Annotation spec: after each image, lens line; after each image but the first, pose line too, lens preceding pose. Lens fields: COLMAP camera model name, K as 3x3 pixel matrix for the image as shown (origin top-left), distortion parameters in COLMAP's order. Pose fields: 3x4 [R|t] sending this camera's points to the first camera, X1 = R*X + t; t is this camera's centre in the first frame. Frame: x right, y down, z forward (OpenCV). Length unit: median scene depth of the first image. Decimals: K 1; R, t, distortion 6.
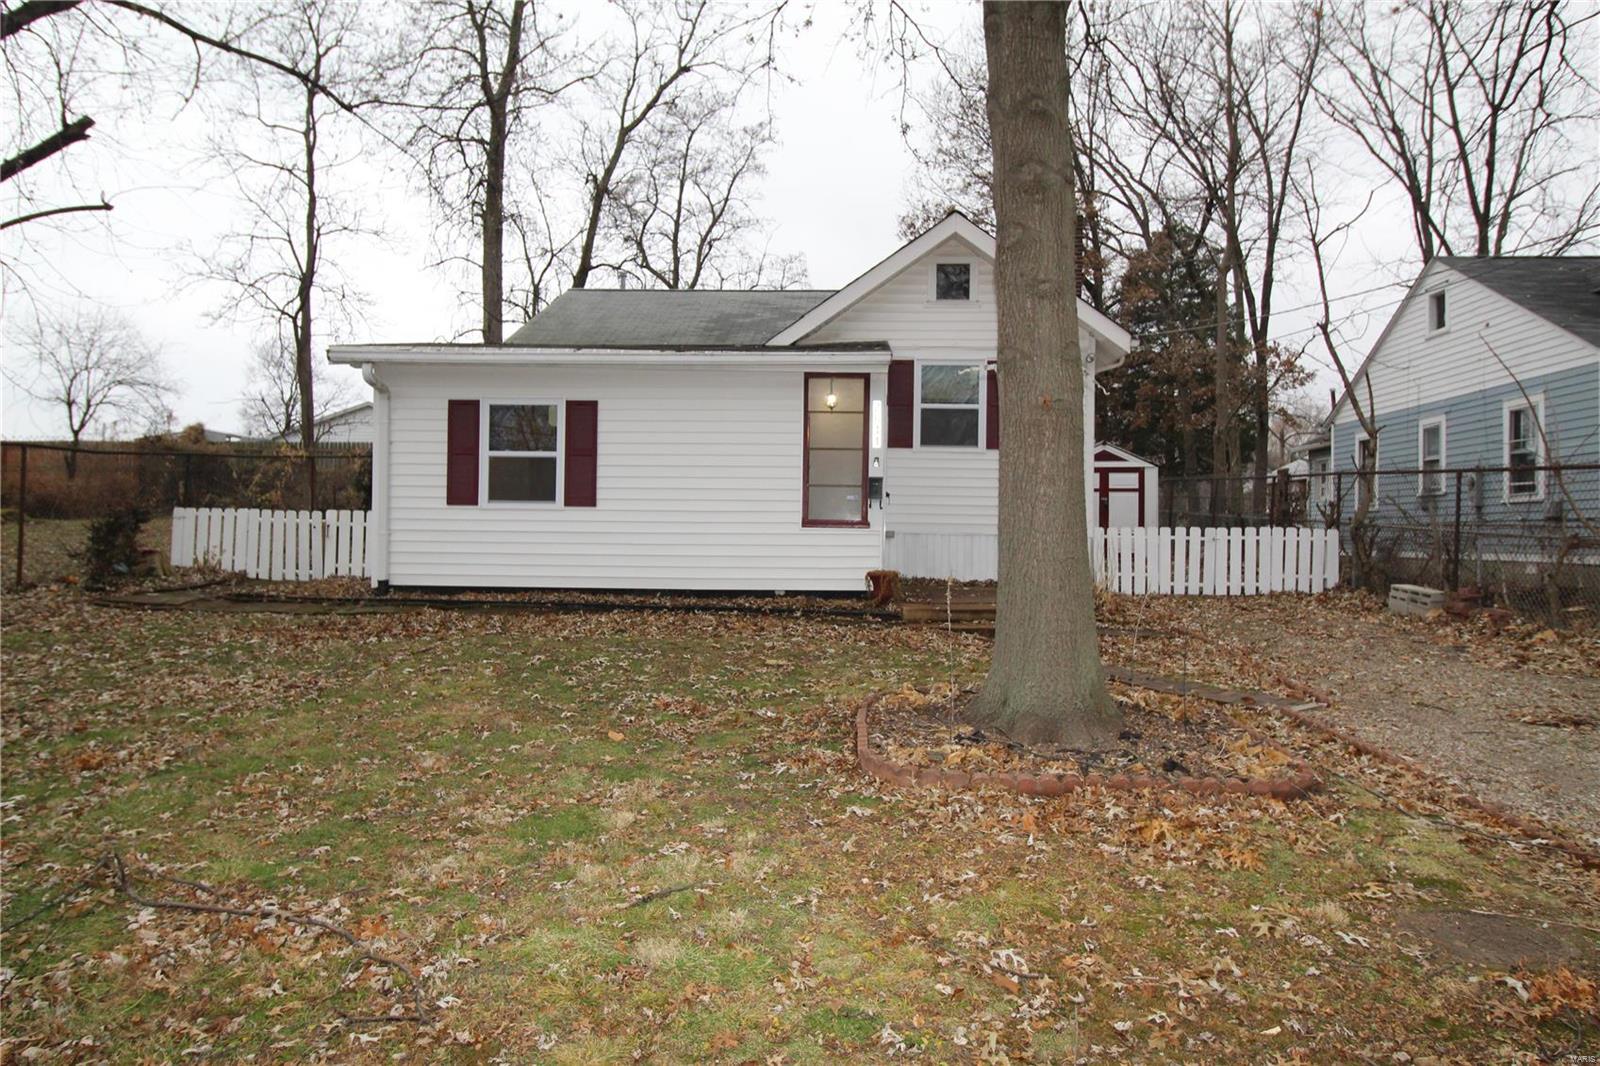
lens RADIAL K [[1021.7, 0, 800.0], [0, 1021.7, 533.0], [0, 0, 1]] dist [0.002283, -0.001822]
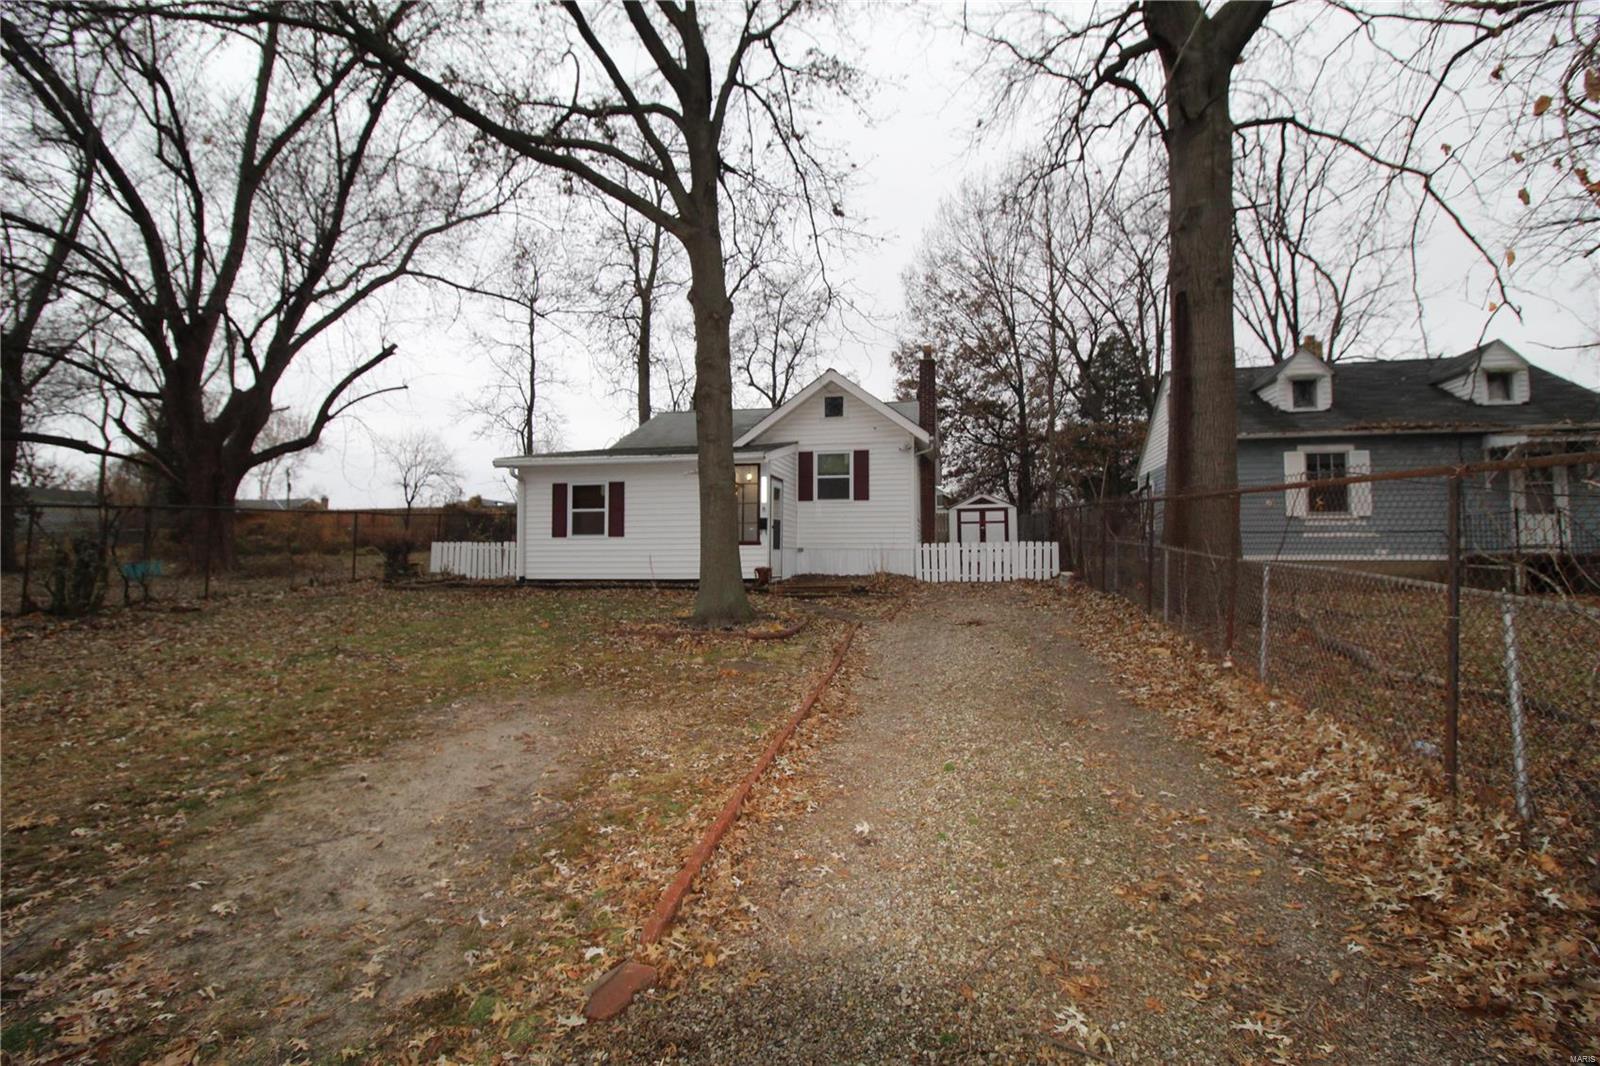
lens RADIAL K [[738.5, 0, 800.0], [0, 738.5, 533.0], [0, 0, 1]] dist [0.001587, 0.000066]
pose [[0.987952, -0.020938, -0.153338, 0.288876], [0.015210, 0.999145, -0.038437, 0.021993], [0.154012, 0.035642, 0.987426, -0.272752]]
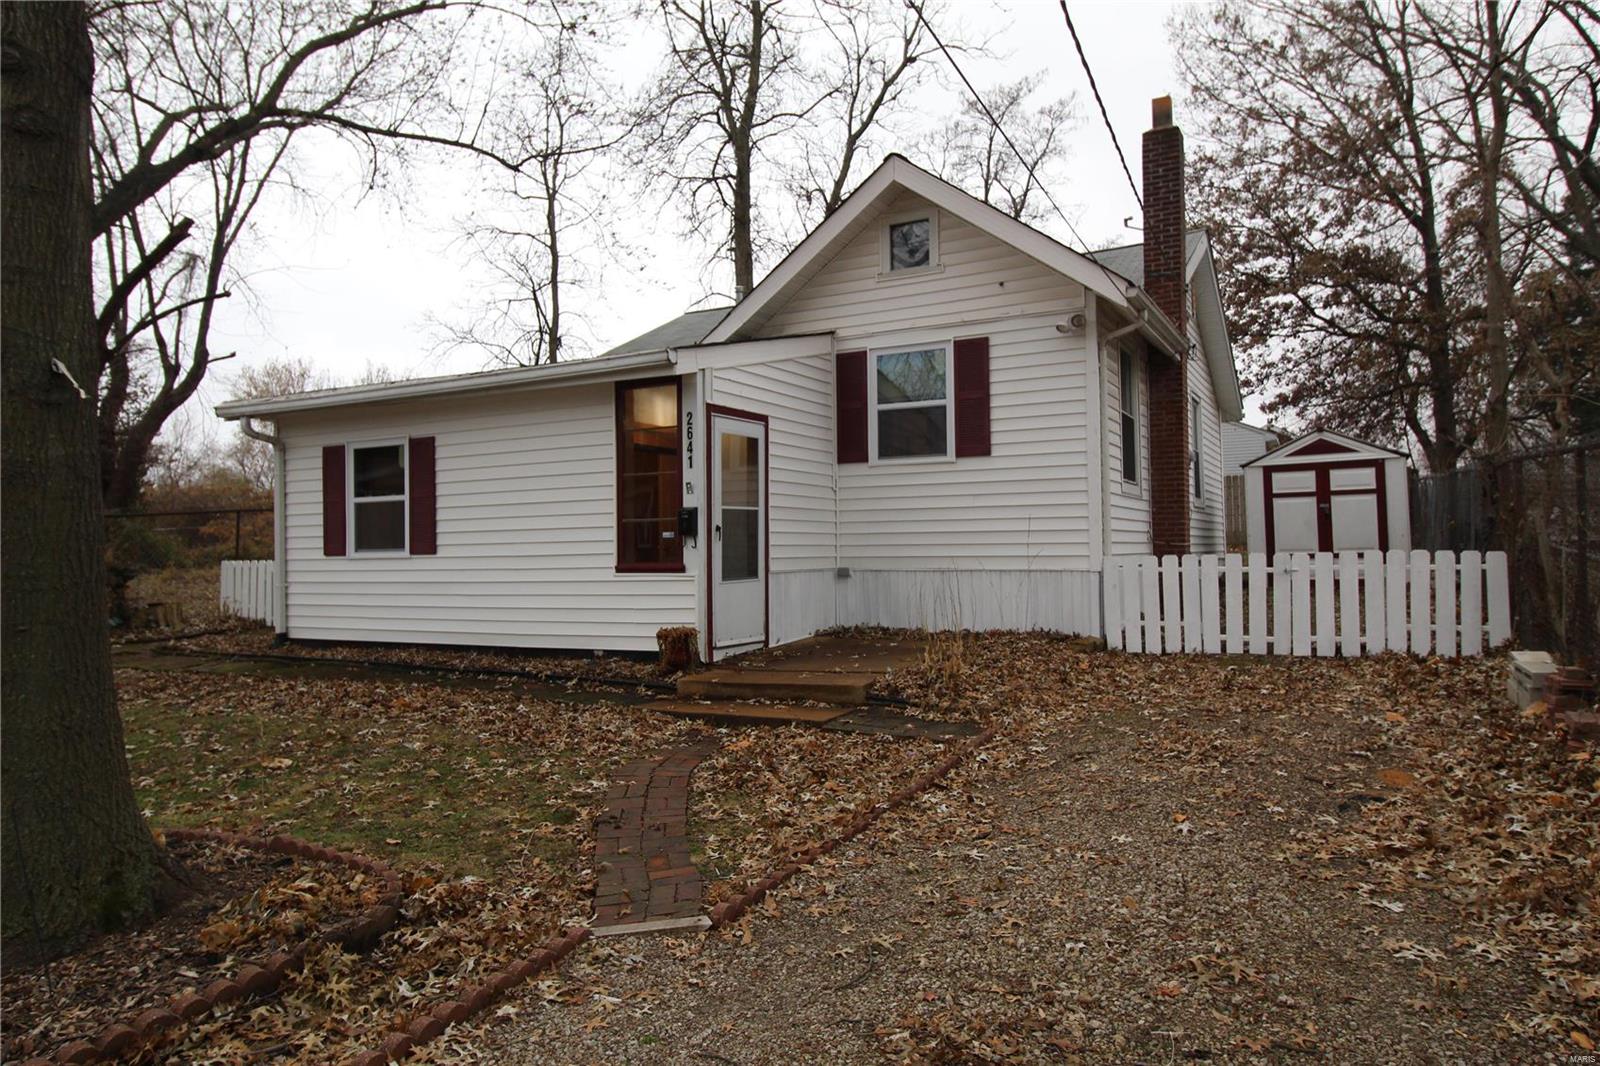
lens RADIAL K [[1021.7, 0, 800.0], [0, 1021.7, 533.0], [0, 0, 1]] dist [0.002283, -0.001822]
pose [[0.905841, -0.035763, -0.422106, 0.399384], [0.029032, 0.999328, -0.022366, -0.012575], [0.422622, 0.008006, 0.906271, 0.269835]]
